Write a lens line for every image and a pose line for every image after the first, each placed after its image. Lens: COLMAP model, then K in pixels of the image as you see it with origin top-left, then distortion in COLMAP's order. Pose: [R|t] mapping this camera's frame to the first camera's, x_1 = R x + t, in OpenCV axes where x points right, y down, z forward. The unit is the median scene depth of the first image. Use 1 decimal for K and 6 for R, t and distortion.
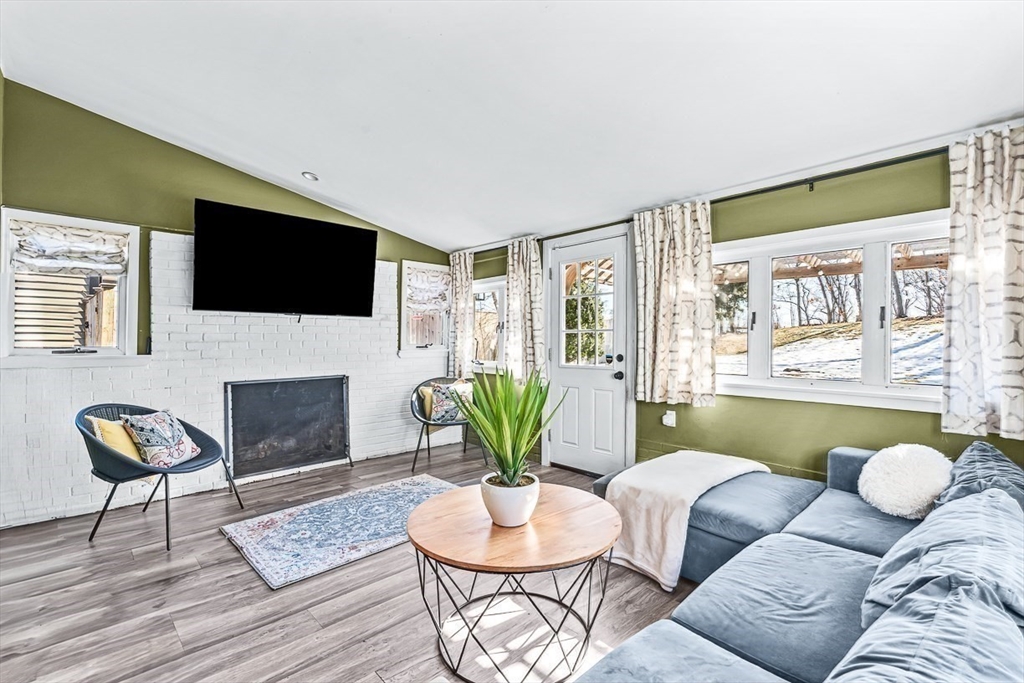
lens RADIAL K [[451.4, 0, 514.2], [0, 451.4, 341.8], [0, 0, 1]] dist [0.002995, -0.000708]
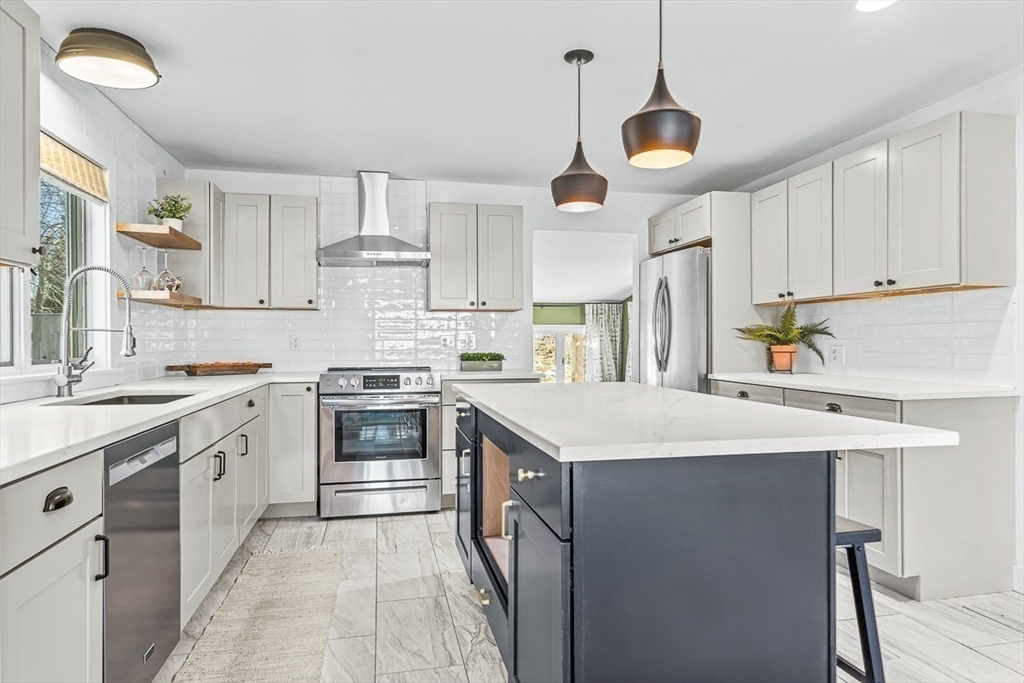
lens RADIAL K [[610.7, 0, 518.8], [0, 610.7, 346.0], [0, 0, 1]] dist [0.005066, -0.000755]
pose [[0.521116, -0.012249, 0.853398, -1.724118], [0.005118, 0.999924, 0.011226, -0.136374], [-0.853471, -0.001482, 0.521139, -0.456297]]
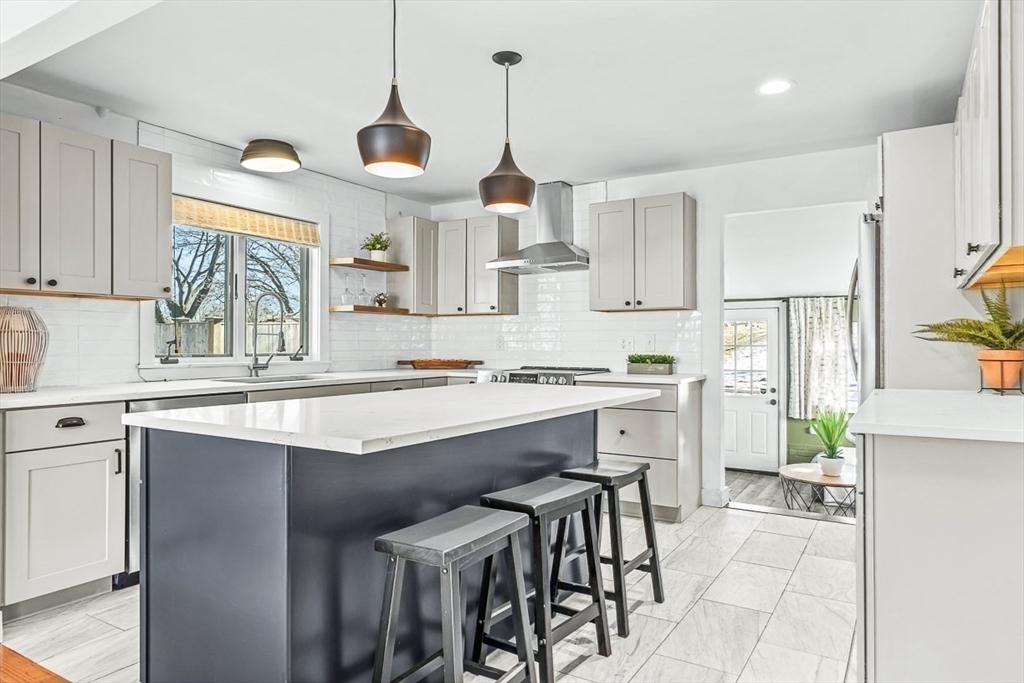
lens RADIAL K [[645.4, 0, 513.5], [0, 645.4, 340.7], [0, 0, 1]] dist [0.023215, 0.004076]
pose [[0.967233, -0.001726, 0.253883, -1.225283], [0.002699, 0.999990, -0.003483, -0.132263], [-0.253875, 0.004054, 0.967229, -0.909920]]
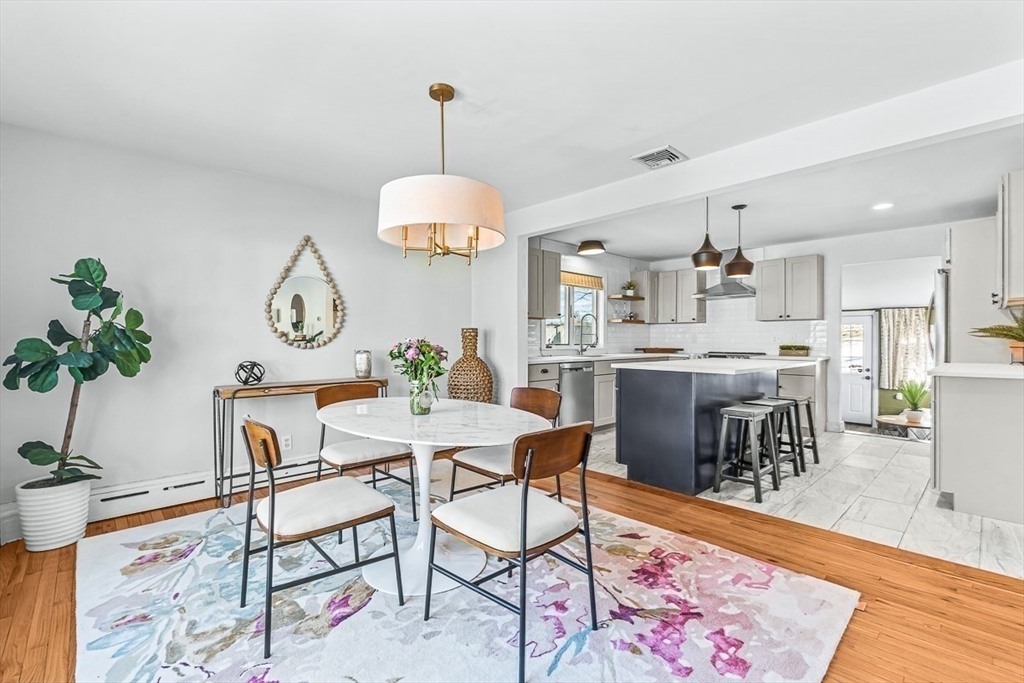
lens RADIAL K [[451.4, 0, 514.8], [0, 451.4, 342.4], [0, 0, 1]] dist [0.002995, -0.000708]
pose [[0.999973, -0.002993, -0.006641, -1.631333], [0.003037, 0.999973, 0.006736, -0.131480], [0.006621, -0.006756, 0.999955, -1.359903]]
